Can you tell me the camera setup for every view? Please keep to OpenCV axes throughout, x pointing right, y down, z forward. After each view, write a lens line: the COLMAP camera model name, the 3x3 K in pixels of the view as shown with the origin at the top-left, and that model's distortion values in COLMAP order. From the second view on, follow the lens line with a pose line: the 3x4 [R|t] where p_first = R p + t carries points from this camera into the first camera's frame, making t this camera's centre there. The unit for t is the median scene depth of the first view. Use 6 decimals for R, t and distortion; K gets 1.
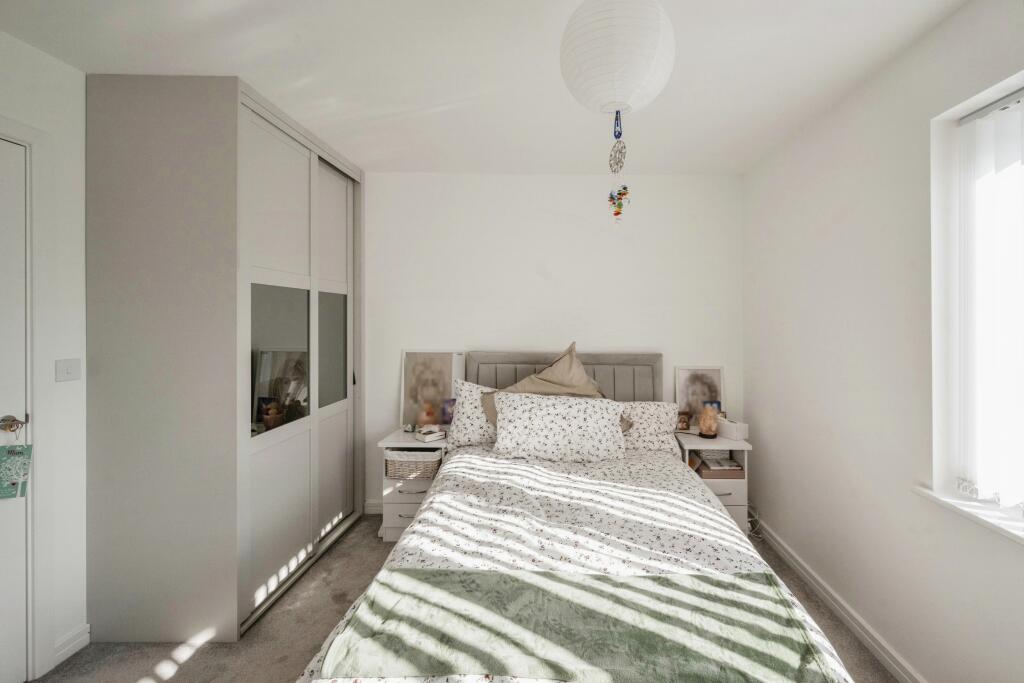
lens RADIAL K [[396.4, 0, 512.9], [0, 396.4, 321.5], [0, 0, 1]] dist [0.000617, 0.000033]
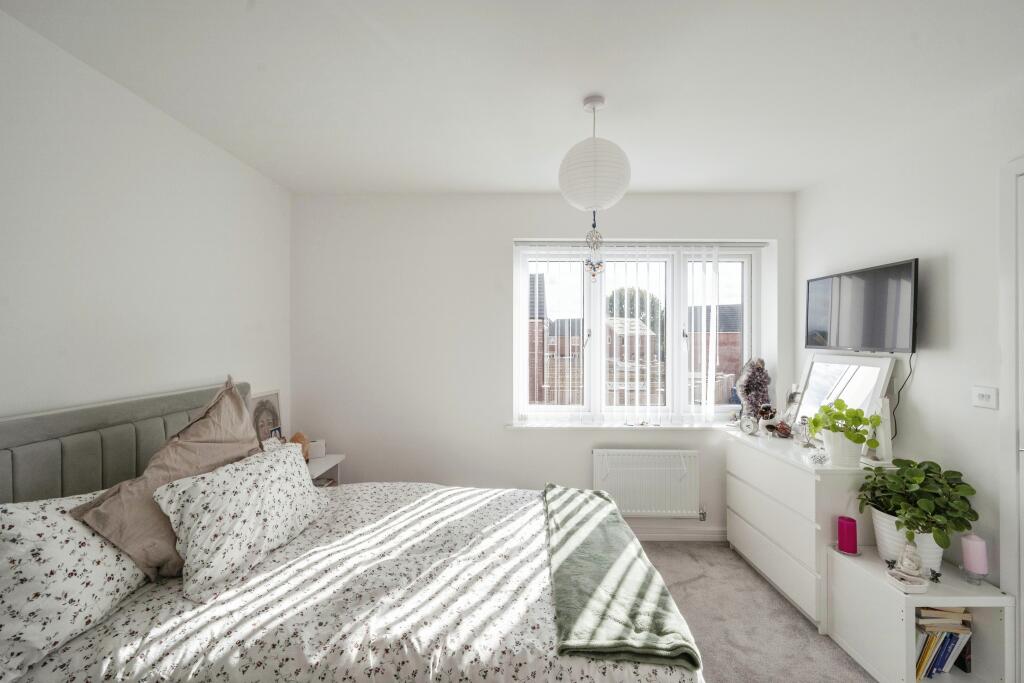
lens RADIAL K [[434.7, 0, 512.0], [0, 434.7, 341.5], [0, 0, 1]] dist [0.000781, 0.000032]
pose [[0.006505, -0.017262, 0.999830, -0.869933], [0.007781, 0.999822, 0.017211, -0.024192], [-0.999949, 0.007668, 0.006639, 0.773665]]
